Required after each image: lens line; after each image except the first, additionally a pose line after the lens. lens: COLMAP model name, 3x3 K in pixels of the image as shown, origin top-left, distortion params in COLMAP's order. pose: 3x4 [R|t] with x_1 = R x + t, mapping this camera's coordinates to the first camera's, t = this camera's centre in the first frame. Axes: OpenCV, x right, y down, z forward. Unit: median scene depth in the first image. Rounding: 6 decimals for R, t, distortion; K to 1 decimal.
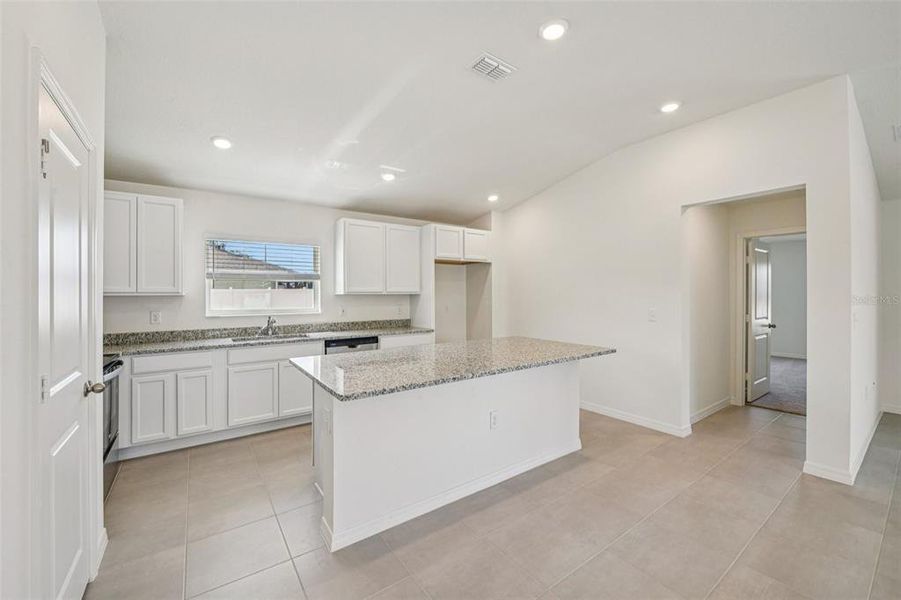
lens RADIAL K [[359.8, 0, 451.7], [0, 359.8, 294.1], [0, 0, 1]] dist [-0.017164, -0.000511]
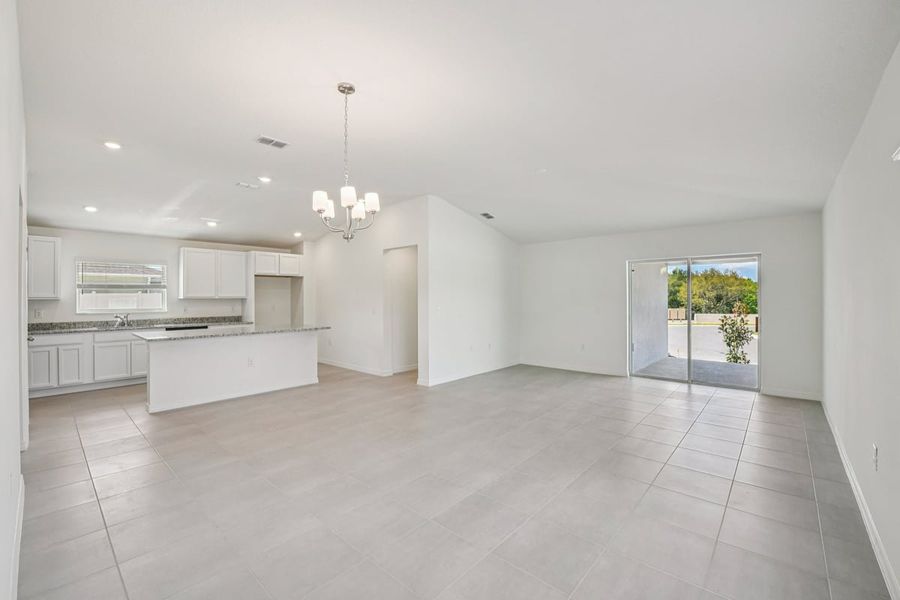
lens RADIAL K [[375.8, 0, 450.9], [0, 375.8, 296.9], [0, 0, 1]] dist [-0.019633, -0.000562]
pose [[0.975712, -0.000129, 0.219059, 0.502507], [0.000574, 0.999998, -0.001964, -0.002314], [-0.219058, 0.002042, 0.975710, -0.844830]]
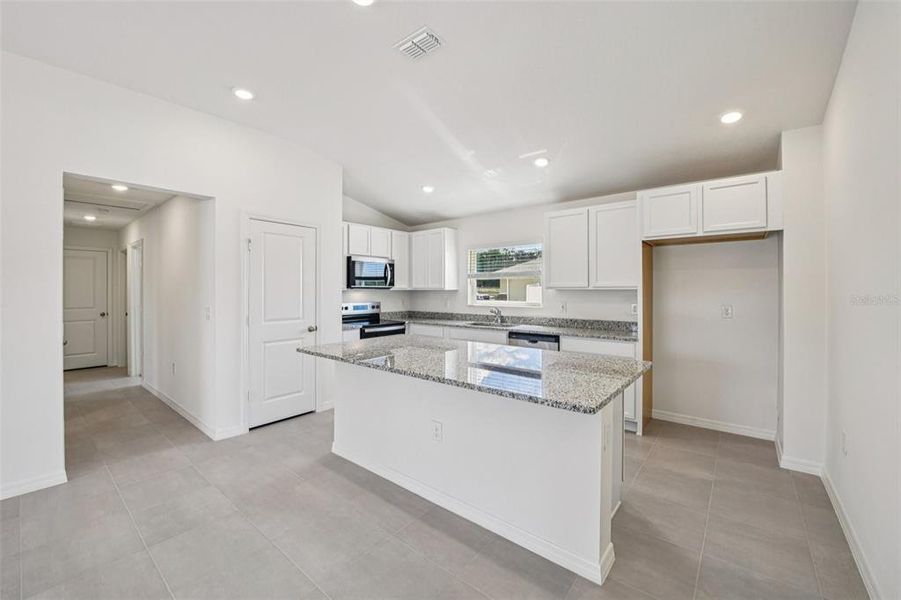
lens RADIAL K [[363.4, 0, 449.0], [0, 363.4, 289.3], [0, 0, 1]] dist [-0.009037, -0.000121]
pose [[0.256431, 0.001674, -0.966561, 0.686579], [-0.000248, 0.999999, 0.001666, -0.001748], [0.966563, -0.000187, 0.256431, 0.550657]]
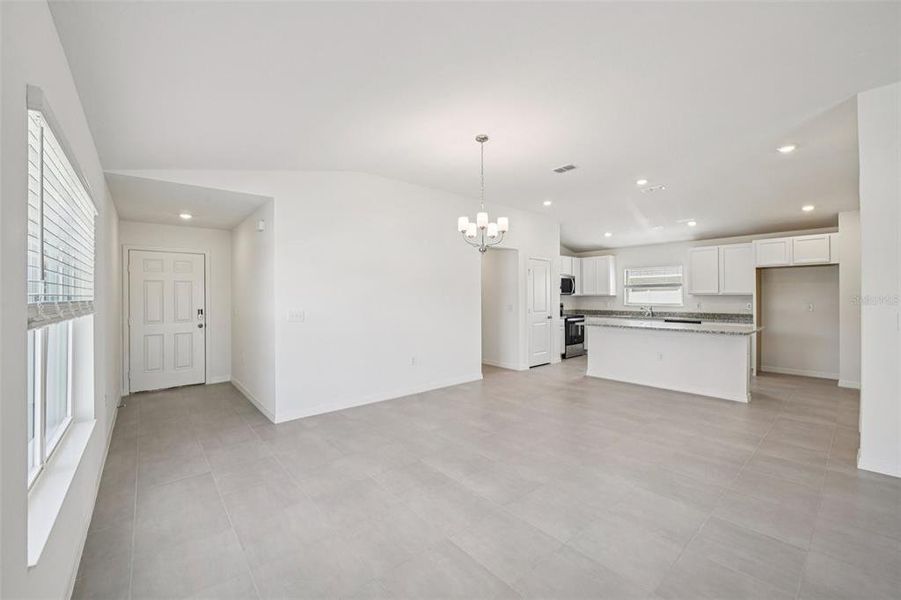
lens RADIAL K [[359.8, 0, 451.7], [0, 359.8, 294.1], [0, 0, 1]] dist [-0.017164, -0.000511]
pose [[0.078875, -0.002361, -0.996882, 1.407918], [0.003194, 0.999993, -0.002116, -0.003487], [0.996879, -0.003017, 0.078881, -0.228767]]
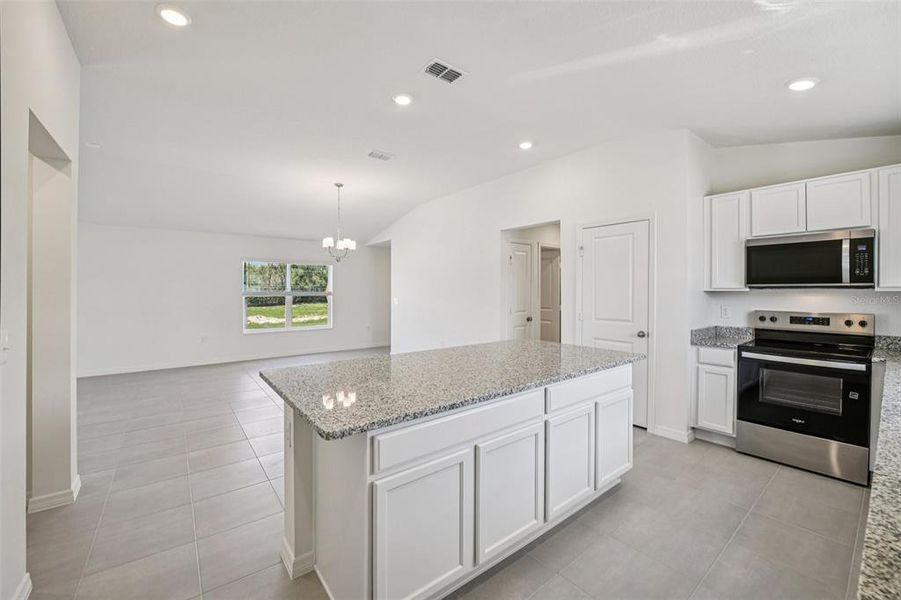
lens RADIAL K [[359.8, 0, 451.7], [0, 359.8, 294.1], [0, 0, 1]] dist [-0.017164, -0.000511]
pose [[-0.999068, 0.003388, -0.043025, 0.088602], [0.002976, 0.999949, 0.009637, 0.000772], [0.043055, 0.009500, -0.999028, 1.349732]]
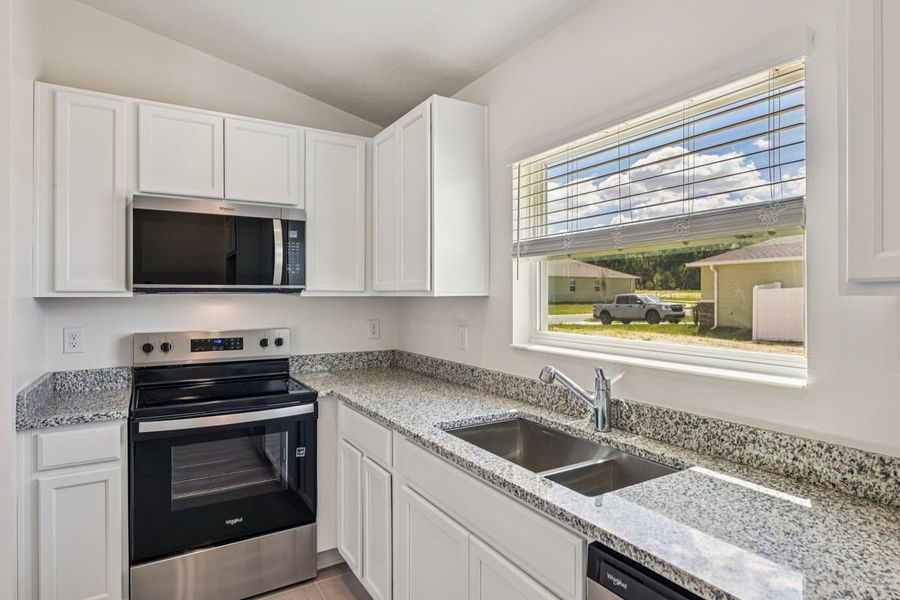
lens RADIAL K [[500.7, 0, 450.2], [0, 500.7, 295.3], [0, 0, 1]] dist [-0.003707, -0.002250]
pose [[-0.078222, 0.005080, -0.996923, -0.081256], [0.001946, 0.999986, 0.004942, -0.000823], [0.996934, -0.001554, -0.078231, 0.963691]]
